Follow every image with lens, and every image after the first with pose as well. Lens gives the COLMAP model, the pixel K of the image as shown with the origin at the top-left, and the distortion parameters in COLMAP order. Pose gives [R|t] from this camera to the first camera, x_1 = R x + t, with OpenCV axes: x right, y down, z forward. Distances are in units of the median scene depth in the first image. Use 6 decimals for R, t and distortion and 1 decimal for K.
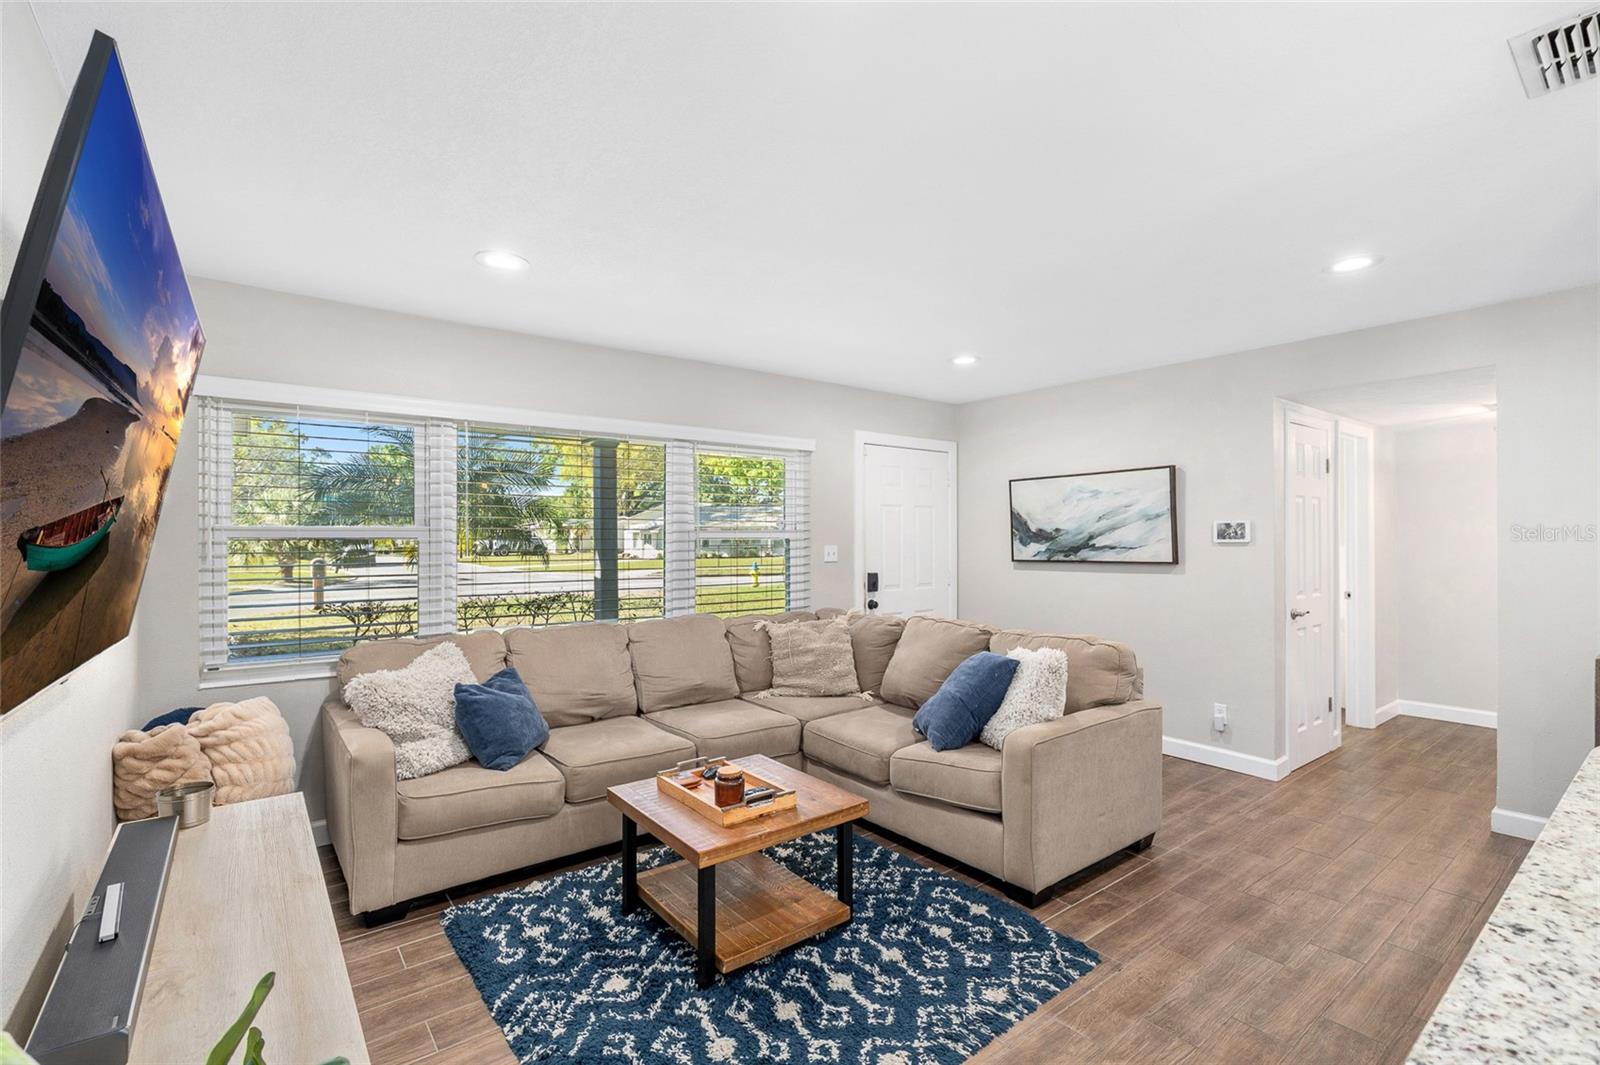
lens RADIAL K [[720.1, 0, 801.7], [0, 720.1, 538.3], [0, 0, 1]] dist [-0.002965, -0.000093]
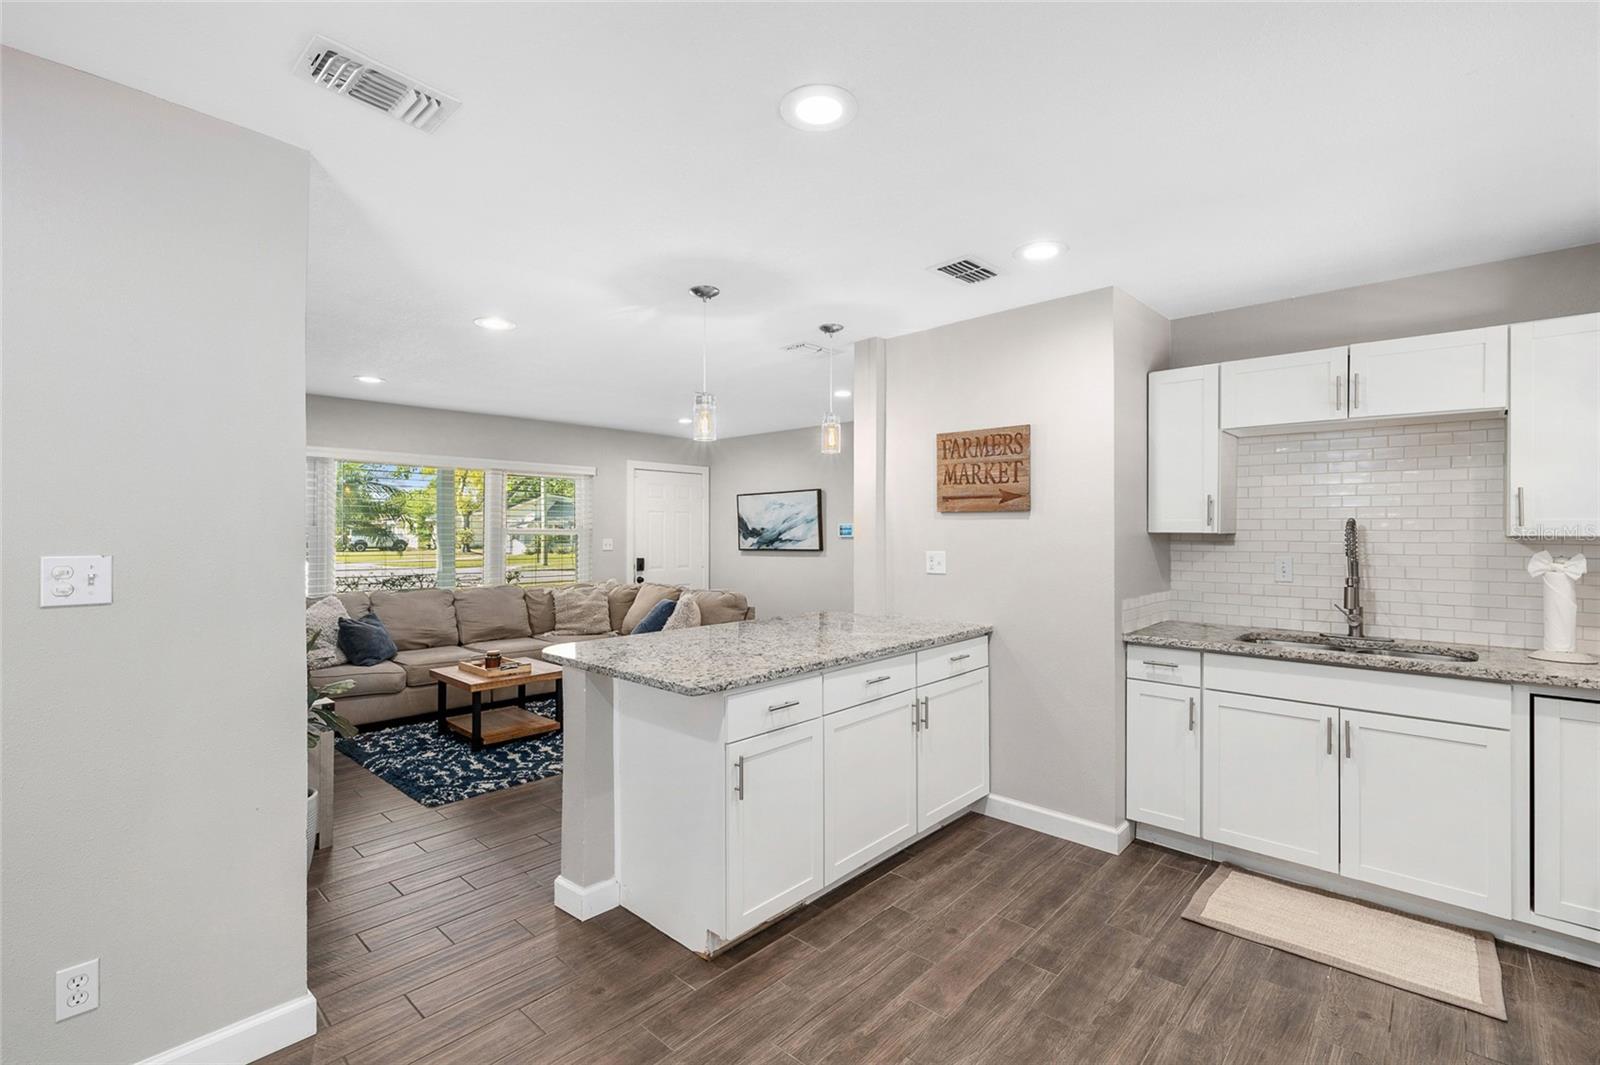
lens RADIAL K [[720.1, 0, 801.2], [0, 720.1, 527.0], [0, 0, 1]] dist [-0.002965, -0.000093]
pose [[0.987306, 0.003485, 0.158791, 0.238188], [-0.001880, 0.999946, -0.010256, -0.000285], [-0.158818, 0.009827, 0.987259, -0.617641]]
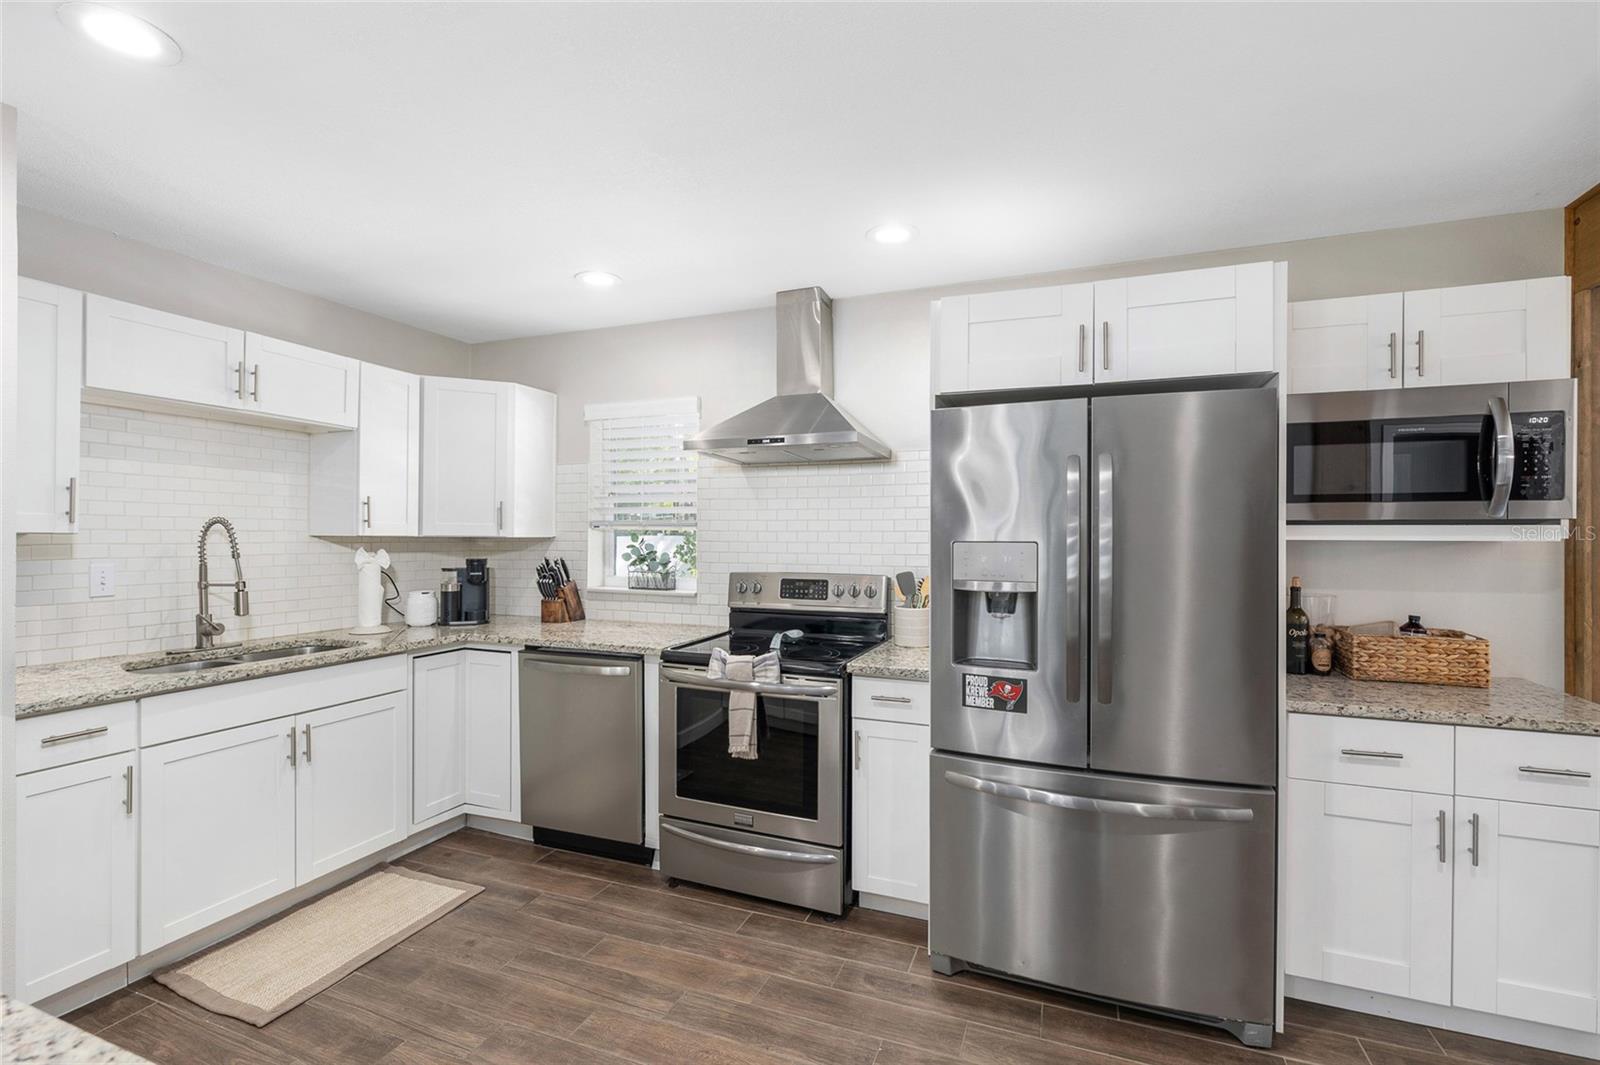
lens RADIAL K [[720.1, 0, 803.0], [0, 720.1, 533.0], [0, 0, 1]] dist [-0.002965, -0.000093]
pose [[-0.507696, 0.002019, 0.861534, -0.277311], [0.004472, 0.999990, 0.000292, -0.001598], [-0.861525, 0.004001, -0.507700, 0.818809]]
